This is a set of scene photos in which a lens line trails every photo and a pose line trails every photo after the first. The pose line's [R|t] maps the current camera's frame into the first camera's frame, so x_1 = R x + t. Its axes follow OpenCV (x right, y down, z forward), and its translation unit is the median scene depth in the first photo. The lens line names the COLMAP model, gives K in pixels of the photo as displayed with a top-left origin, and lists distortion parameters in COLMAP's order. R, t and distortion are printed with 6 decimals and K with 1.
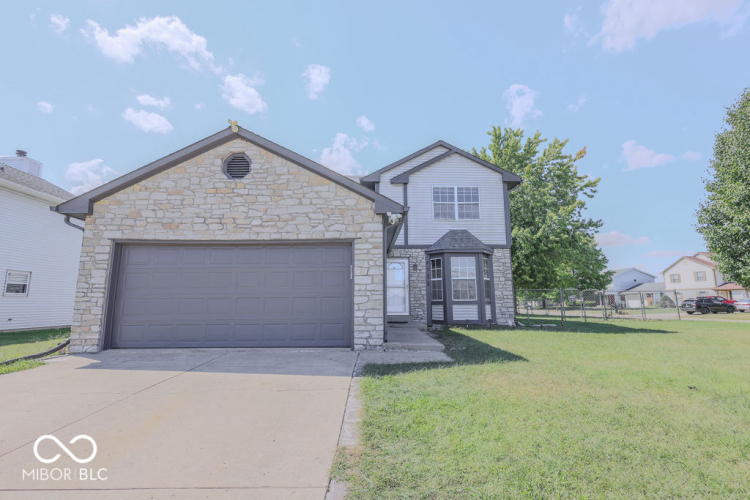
lens RADIAL K [[343.1, 0, 374.0], [0, 343.1, 252.3], [0, 0, 1]] dist [-0.001562, -0.000090]
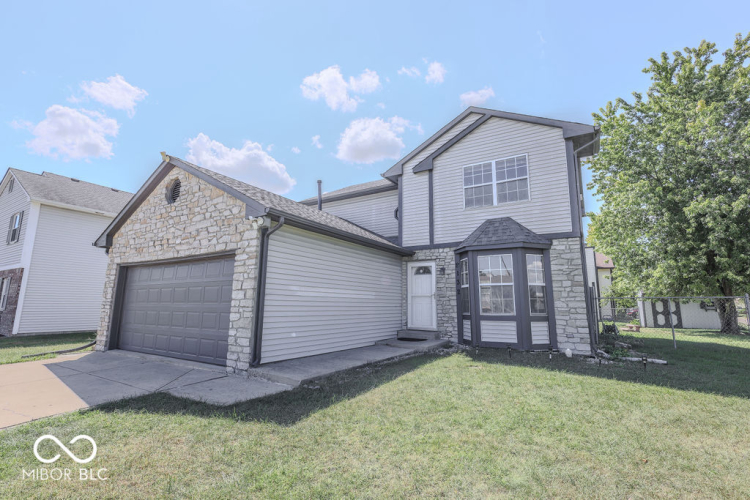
lens RADIAL K [[343.1, 0, 375.0], [0, 343.1, 250.0], [0, 0, 1]] dist [-0.001917, -0.000379]
pose [[0.845267, -0.073522, -0.529262, 0.434362], [0.066745, 0.997259, -0.031938, 0.009241], [0.530159, -0.008330, 0.847857, 0.245029]]
